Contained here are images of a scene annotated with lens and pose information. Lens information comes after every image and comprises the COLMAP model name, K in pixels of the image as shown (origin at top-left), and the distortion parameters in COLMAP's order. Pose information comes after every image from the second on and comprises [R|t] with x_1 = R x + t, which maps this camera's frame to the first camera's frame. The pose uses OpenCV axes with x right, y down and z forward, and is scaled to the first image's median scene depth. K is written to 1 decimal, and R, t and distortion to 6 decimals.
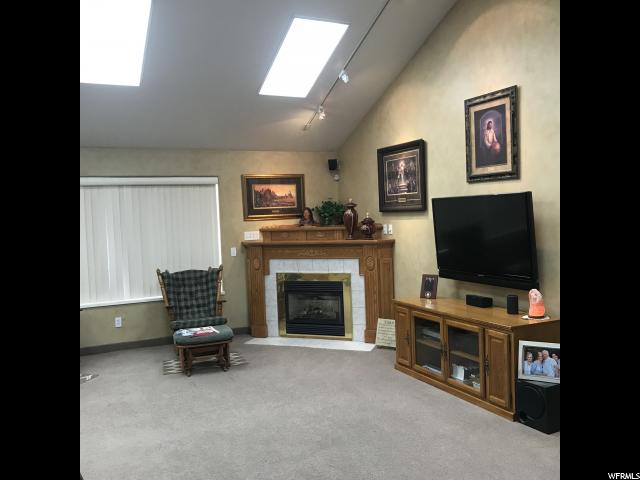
lens RADIAL K [[530.9, 0, 320.5], [0, 530.9, 240.4], [0, 0, 1]] dist [0.010070, -0.048032]
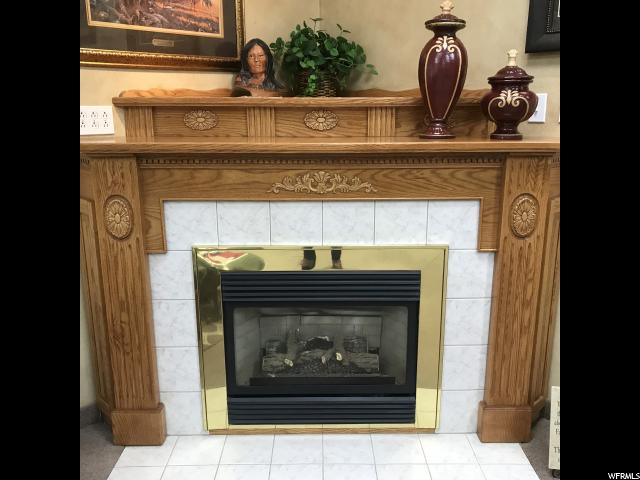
lens RADIAL K [[530.9, 0, 321.8], [0, 530.9, 240.2], [0, 0, 1]] dist [0.010070, -0.048032]
pose [[0.934440, -0.055718, 0.351734, -0.120151], [-0.012594, 0.981896, 0.189000, -0.000821], [-0.355897, -0.181039, 0.916822, 0.696456]]
